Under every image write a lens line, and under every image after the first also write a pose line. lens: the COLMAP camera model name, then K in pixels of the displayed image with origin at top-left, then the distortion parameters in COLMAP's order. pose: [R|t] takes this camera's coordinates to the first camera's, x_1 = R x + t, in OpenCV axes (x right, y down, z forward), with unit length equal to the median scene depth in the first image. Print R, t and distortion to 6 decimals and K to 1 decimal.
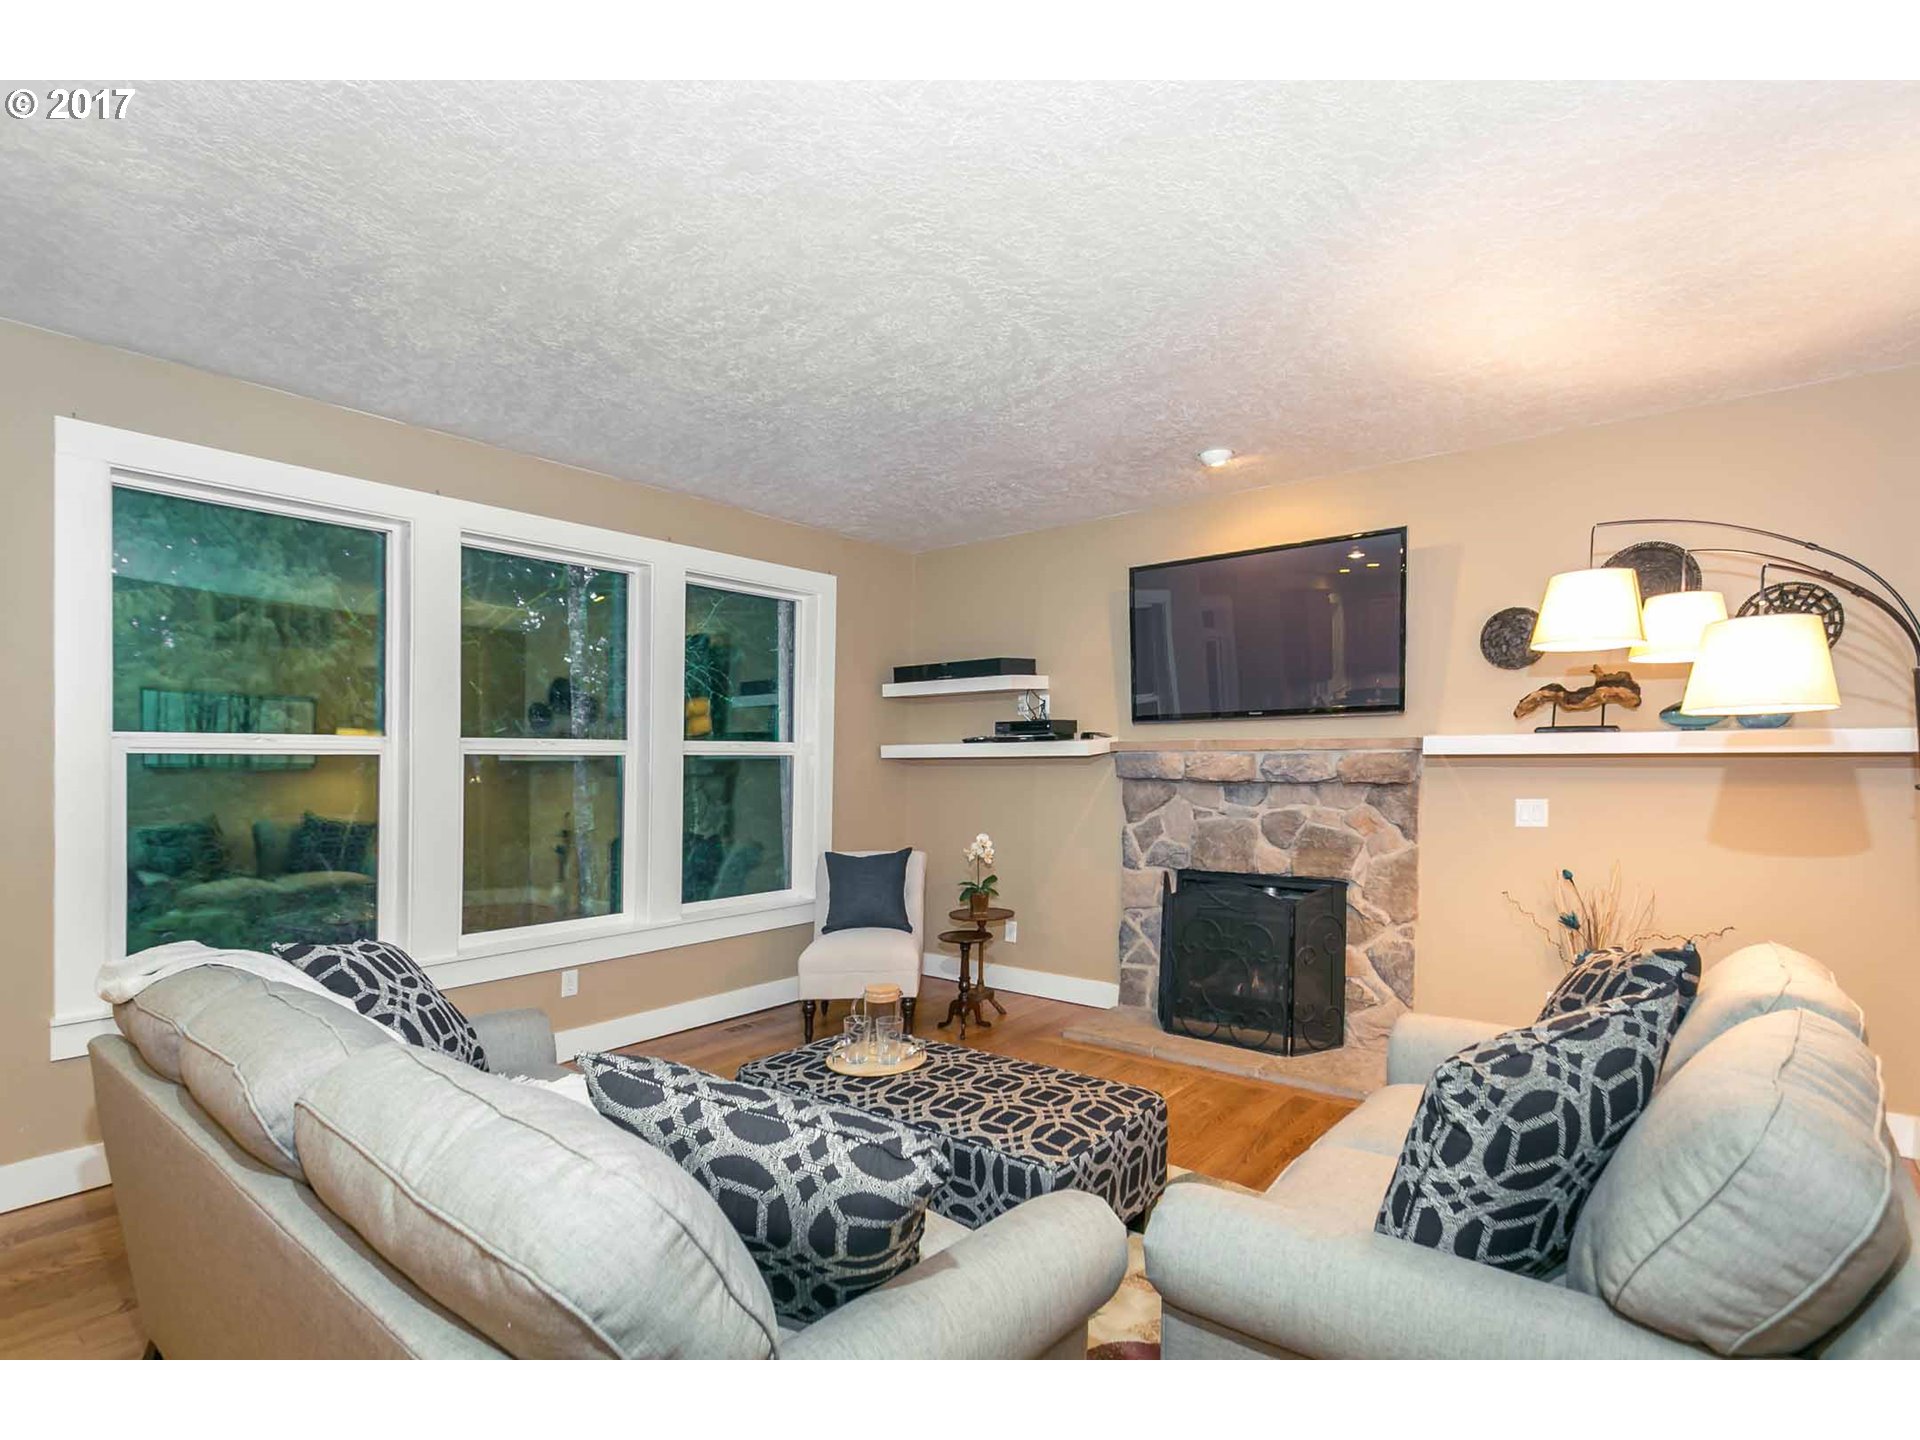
lens RADIAL K [[898.8, 0, 958.2], [0, 898.8, 729.1], [0, 0, 1]] dist [0.014408, 0.000395]
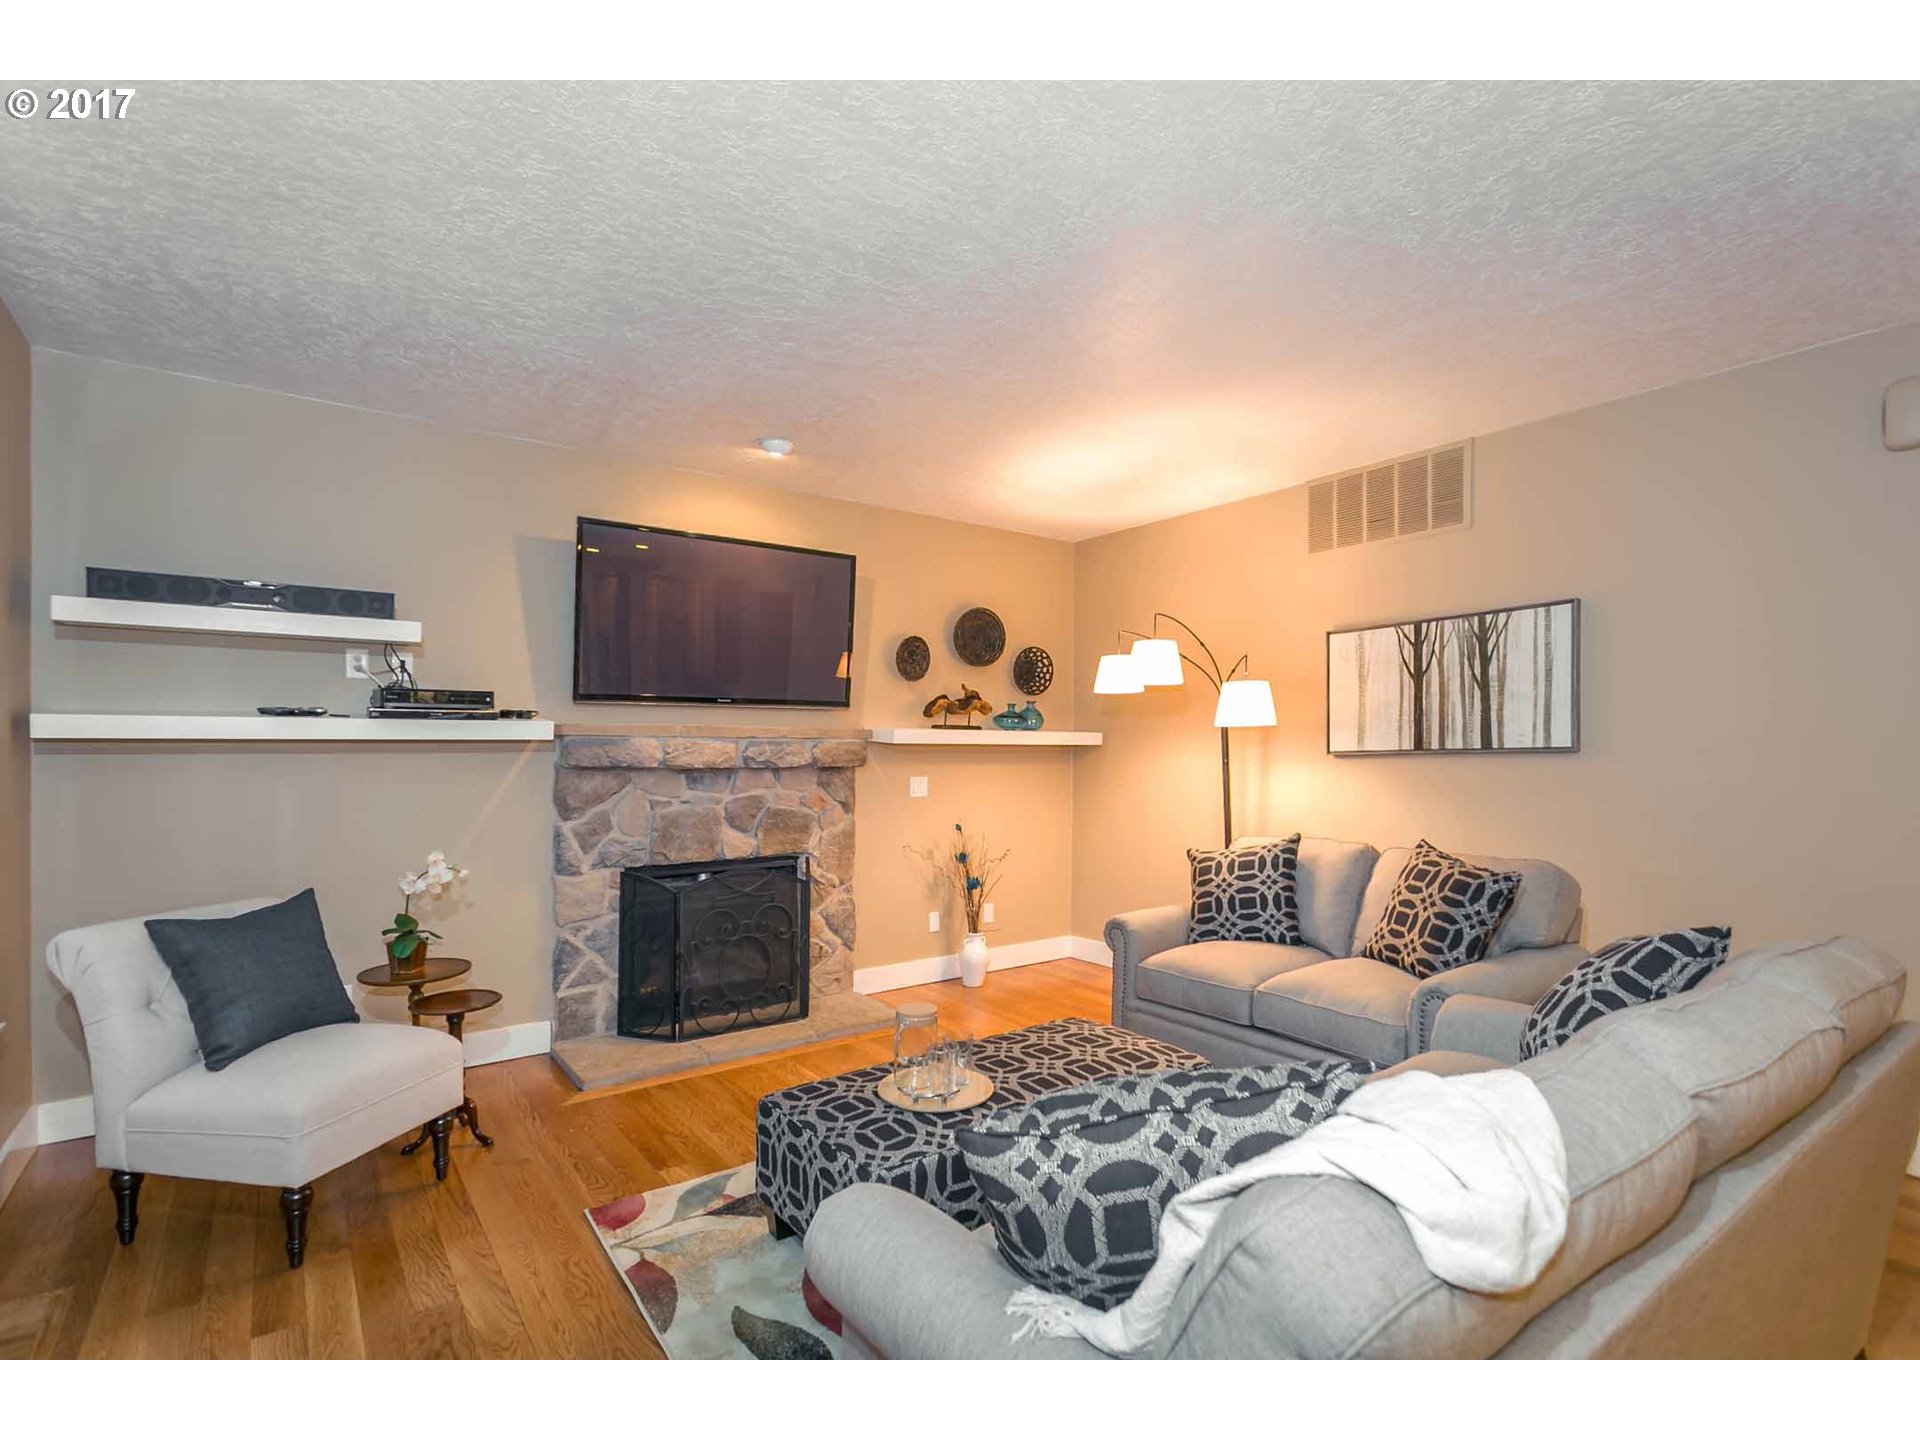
lens RADIAL K [[920.1, 0, 953.2], [0, 920.1, 726.9], [0, 0, 1]] dist [0.001282, 0.000385]
pose [[0.277511, 0.030360, 0.960243, -0.582982], [-0.037403, 0.999084, -0.020779, 0.023579], [-0.959994, -0.030150, 0.278393, 0.464237]]
